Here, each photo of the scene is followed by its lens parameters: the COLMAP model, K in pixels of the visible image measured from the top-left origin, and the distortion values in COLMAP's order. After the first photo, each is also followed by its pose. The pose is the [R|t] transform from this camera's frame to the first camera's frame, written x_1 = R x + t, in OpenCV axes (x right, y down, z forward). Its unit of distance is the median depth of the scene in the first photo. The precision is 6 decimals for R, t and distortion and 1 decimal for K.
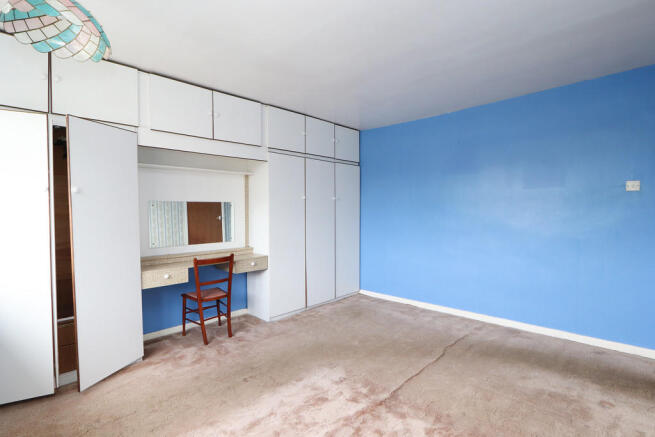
lens RADIAL K [[307.5, 0, 324.8], [0, 307.5, 217.7], [0, 0, 1]] dist [-0.017671, 0.000499]
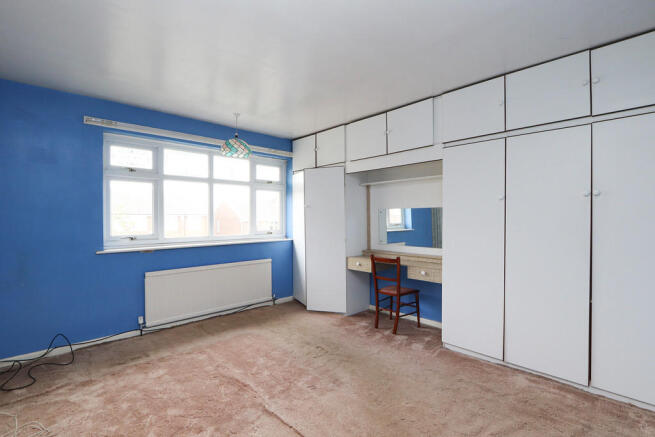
lens RADIAL K [[307.5, 0, 324.1], [0, 307.5, 218.0], [0, 0, 1]] dist [-0.017671, 0.000499]
pose [[-0.041488, 0.011973, -0.999067, 0.792987], [-0.016222, 0.999788, 0.012656, -0.028336], [0.999007, 0.016732, -0.041285, 0.811800]]
